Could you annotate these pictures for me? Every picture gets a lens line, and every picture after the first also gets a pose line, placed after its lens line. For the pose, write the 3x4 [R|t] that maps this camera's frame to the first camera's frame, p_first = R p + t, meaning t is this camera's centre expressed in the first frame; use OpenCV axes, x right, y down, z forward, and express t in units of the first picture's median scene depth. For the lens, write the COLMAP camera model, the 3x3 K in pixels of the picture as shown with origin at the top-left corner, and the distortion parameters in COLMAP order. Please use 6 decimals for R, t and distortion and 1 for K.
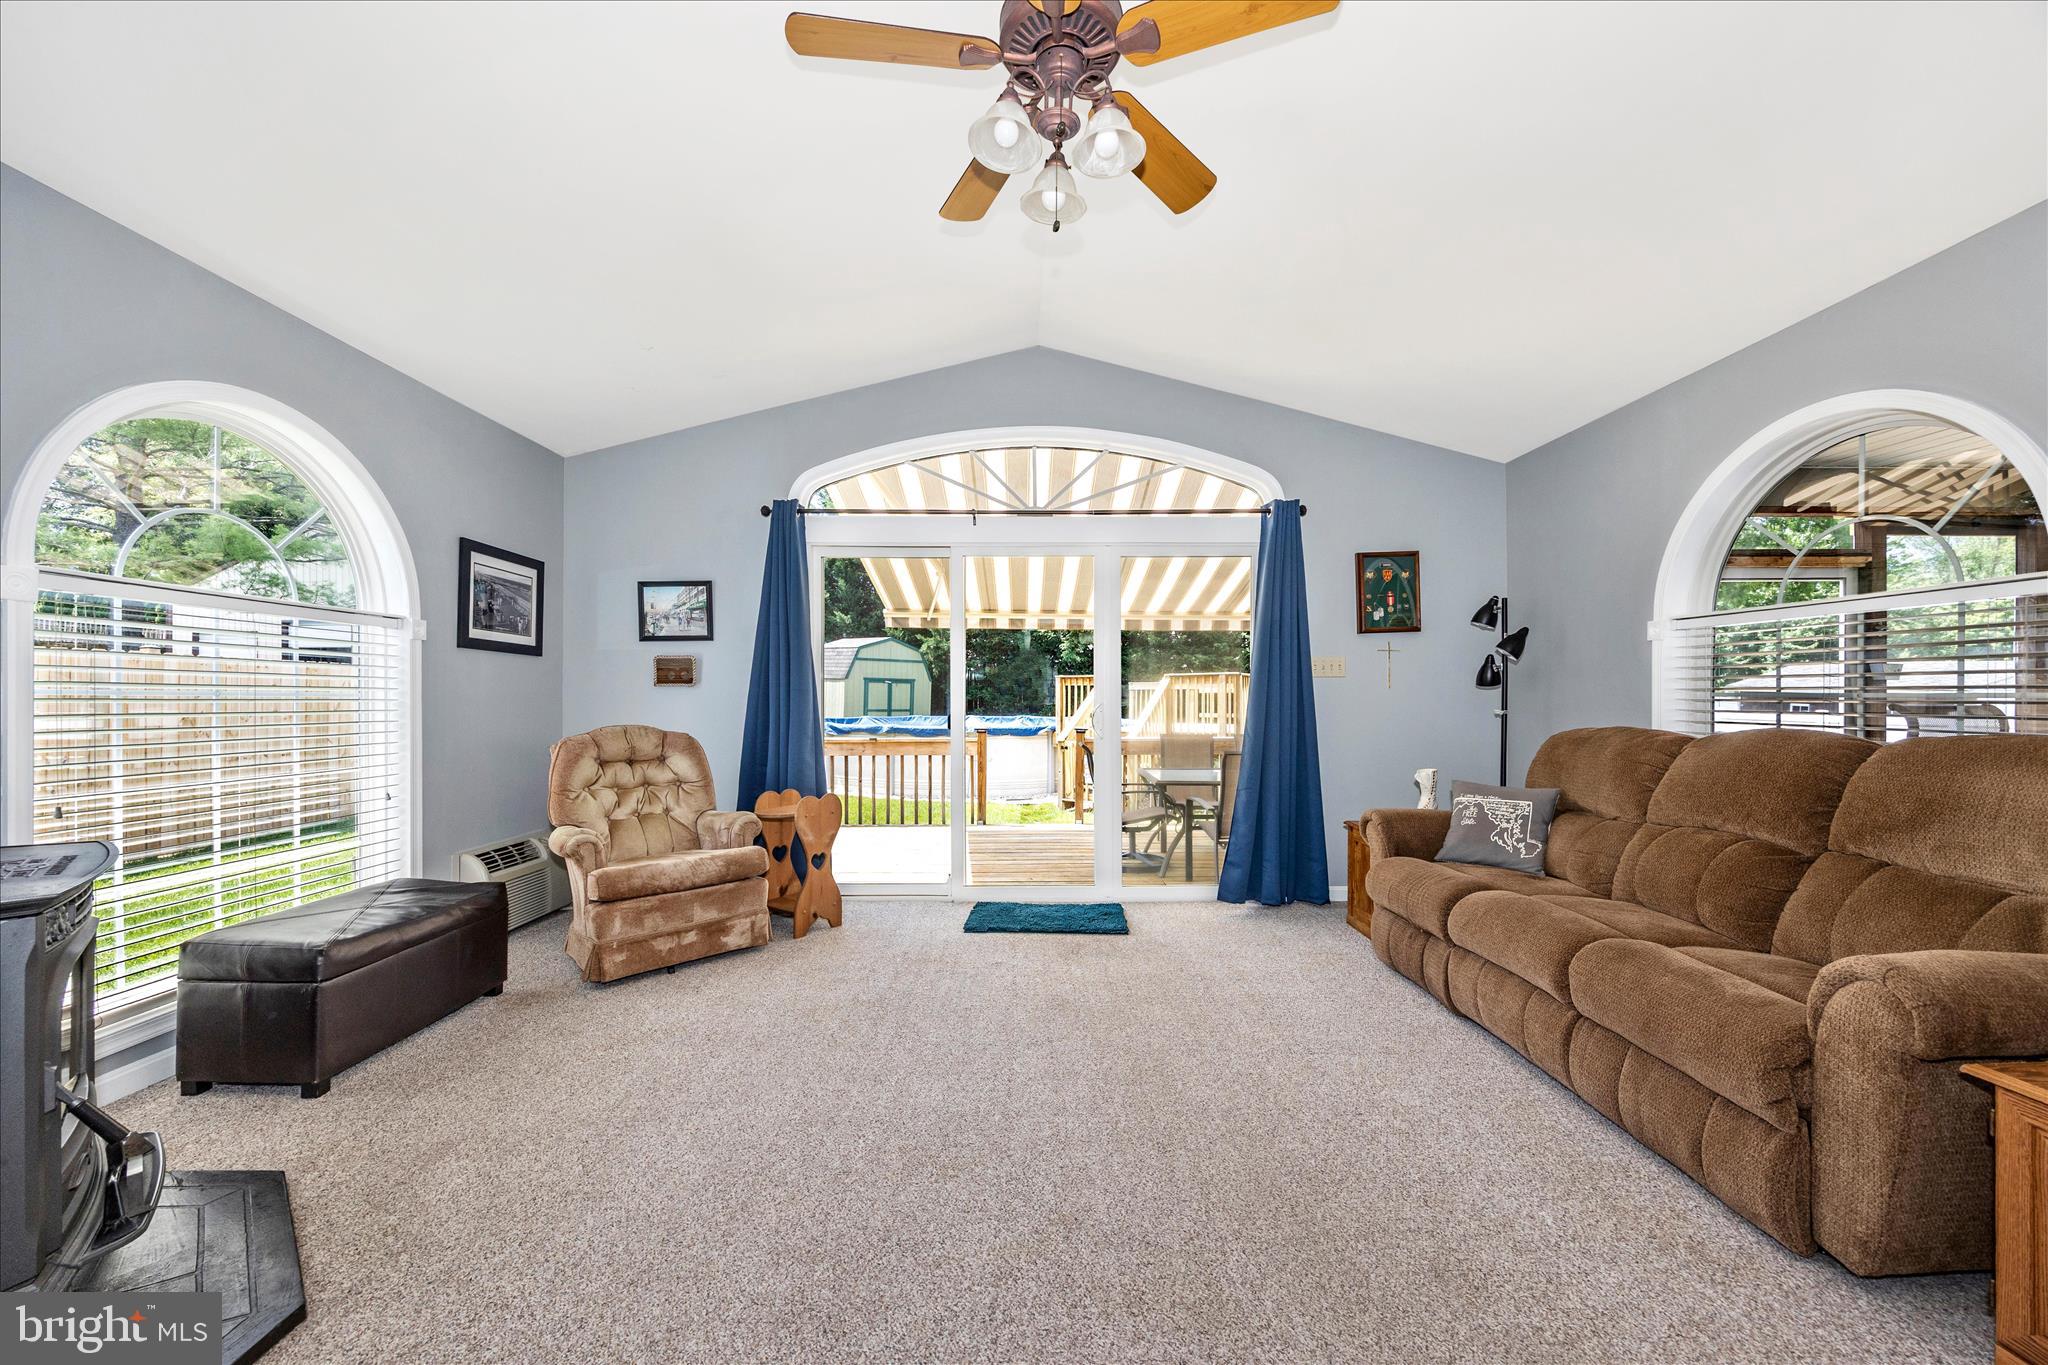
lens RADIAL K [[797.3, 0, 1034.5], [0, 797.3, 696.3], [0, 0, 1]] dist [-0.003047, -0.000290]
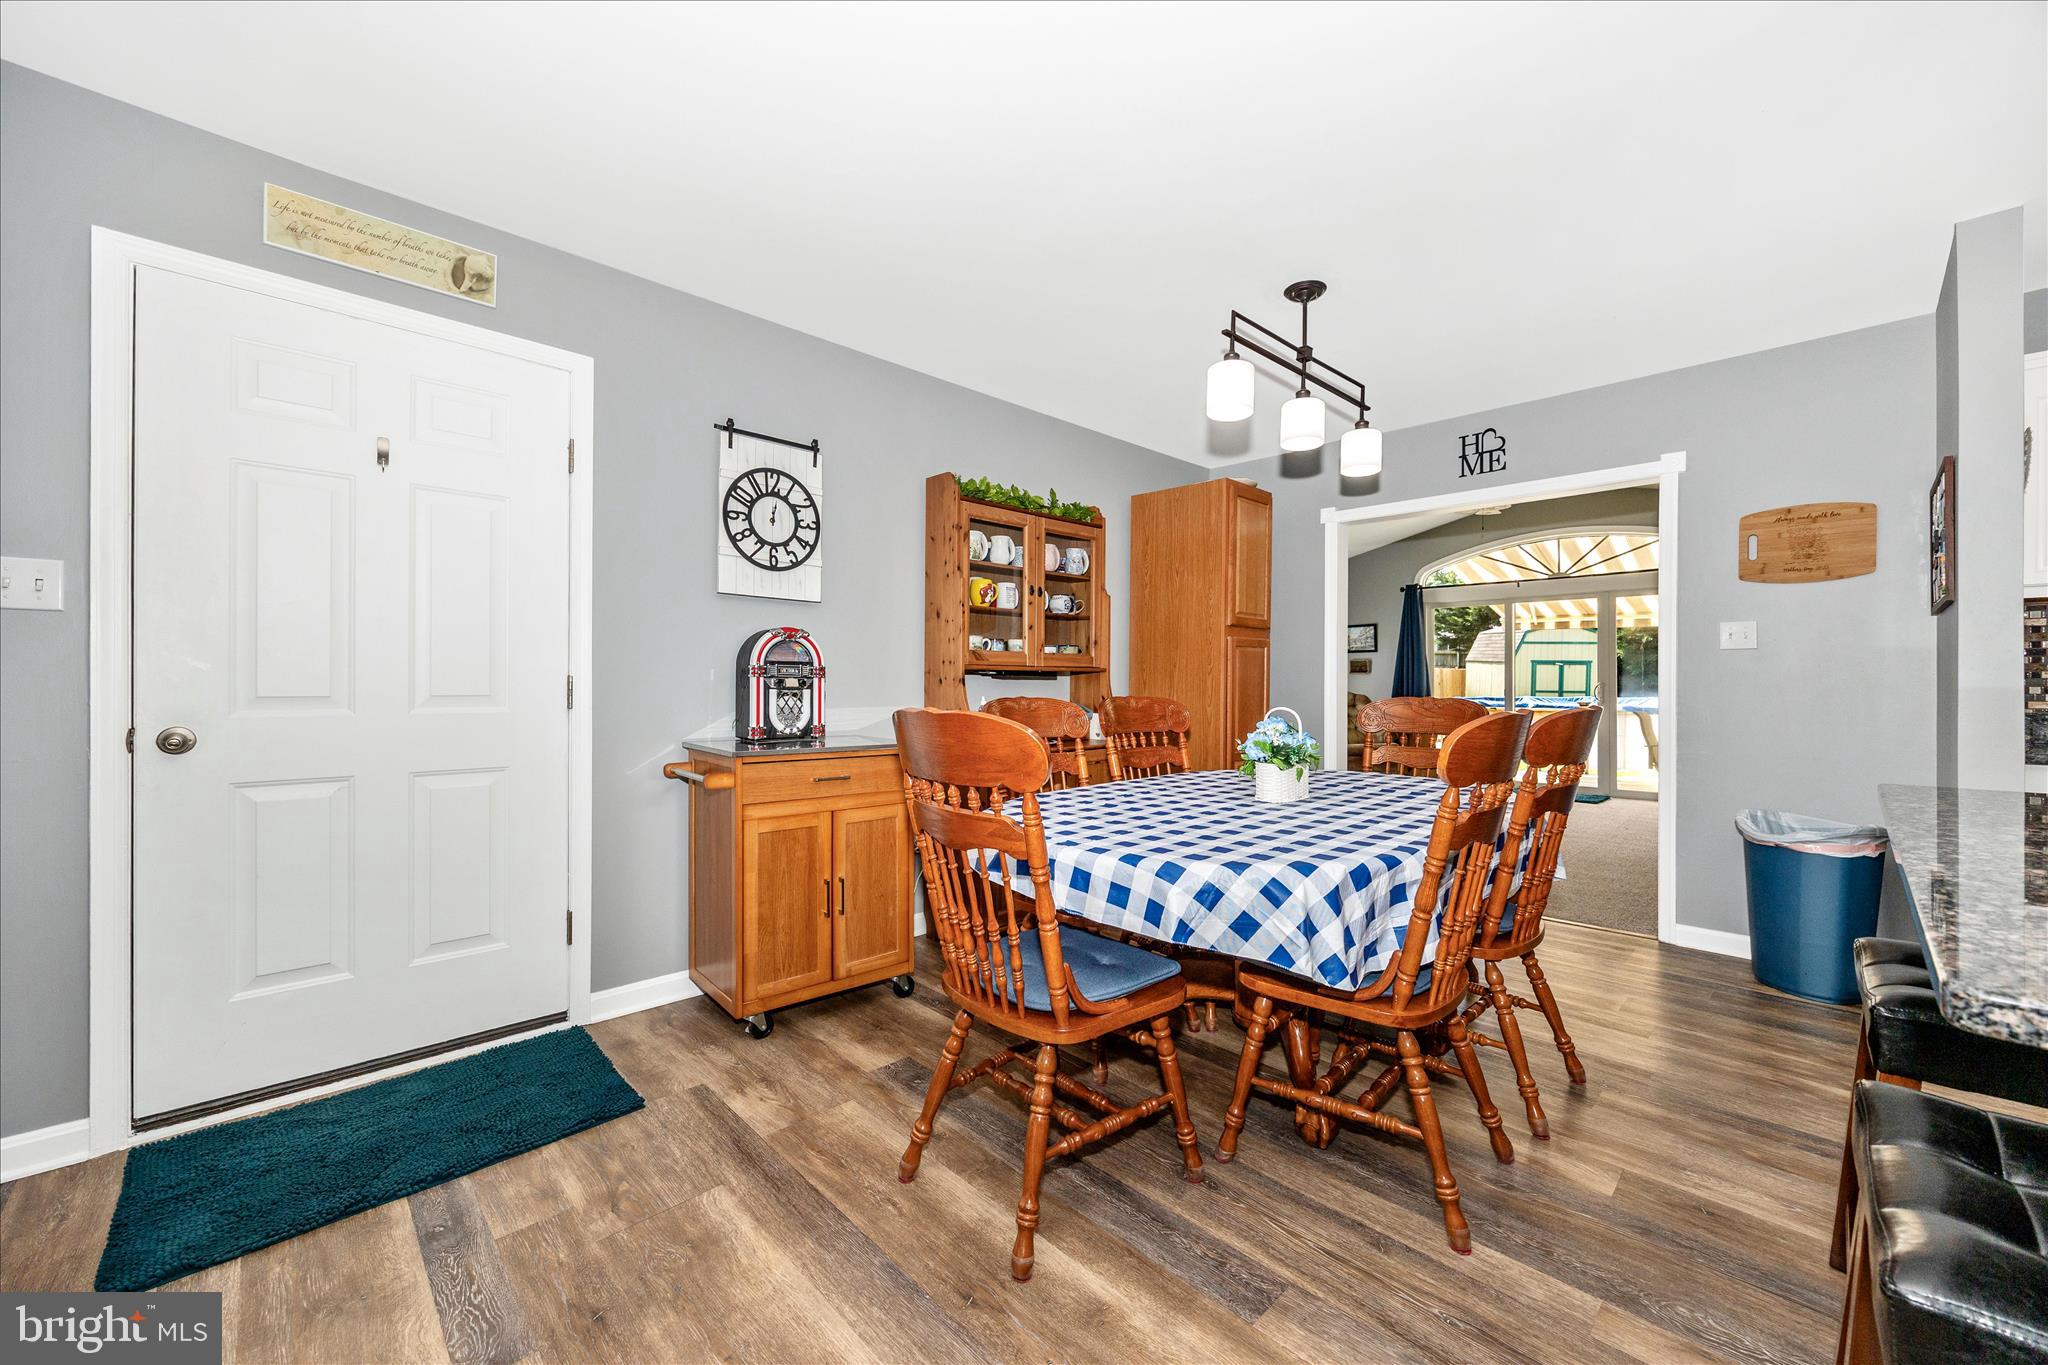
lens RADIAL K [[781.2, 0, 1040.0], [0, 781.2, 681.0], [0, 0, 1]] dist [-0.002346, -0.000394]
pose [[0.693539, 0.004381, -0.720406, 0.496223], [0.008296, 0.999867, 0.014066, -0.031577], [0.720372, -0.015732, 0.693410, -1.150456]]
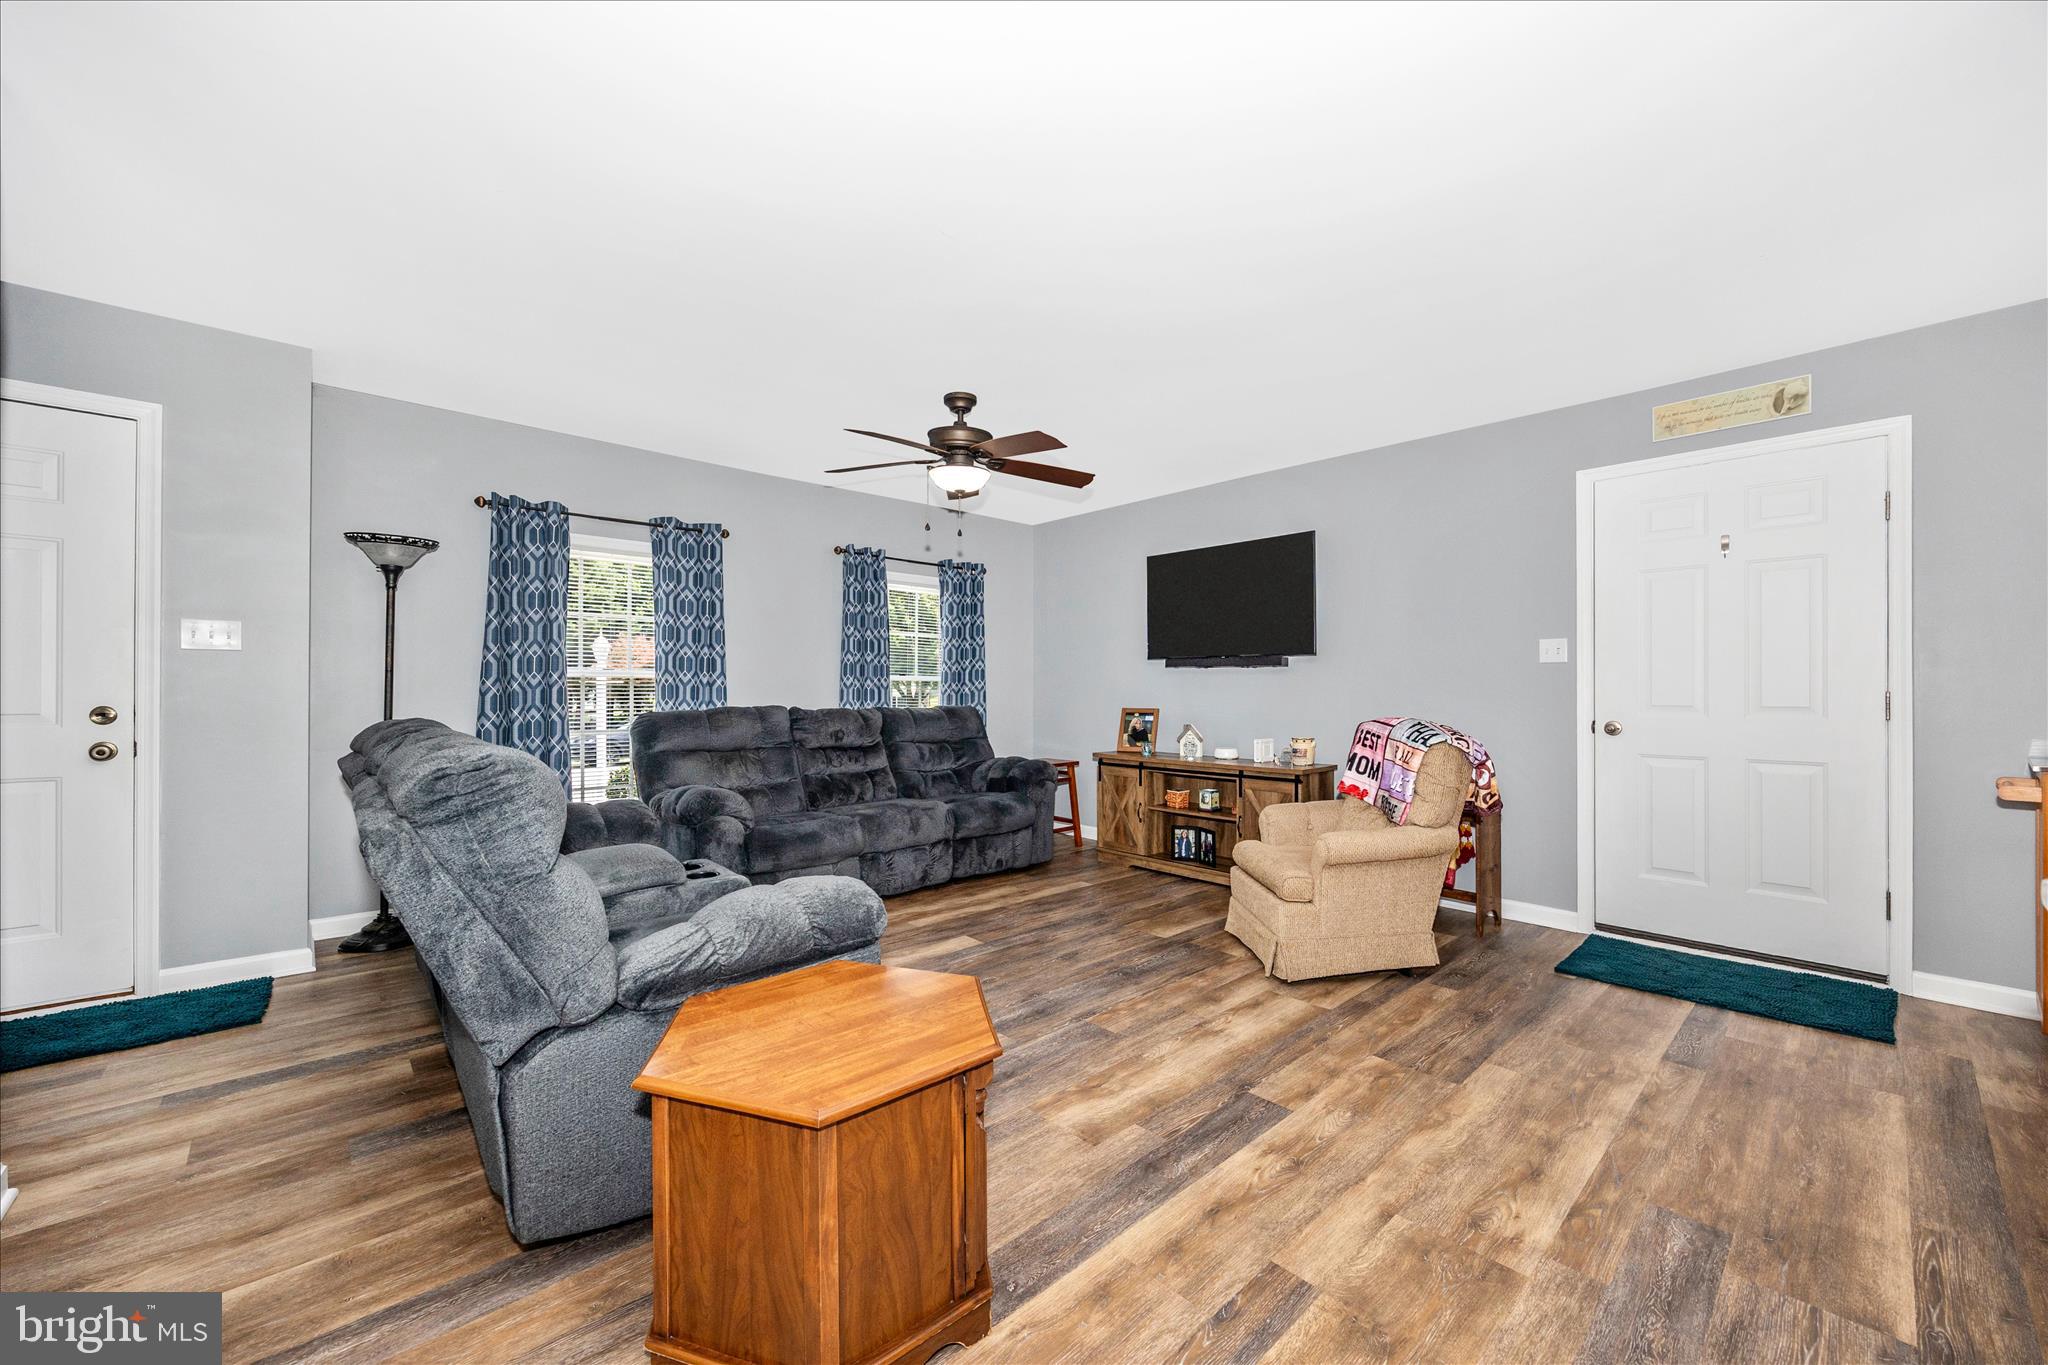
lens RADIAL K [[790.5, 0, 1037.2], [0, 790.5, 689.2], [0, 0, 1]] dist [0.005816, 0.000278]
pose [[-0.739860, -0.002153, -0.672758, 0.894765], [0.010339, 0.999840, -0.014571, -0.029813], [0.672682, -0.017736, -0.739719, -0.968350]]
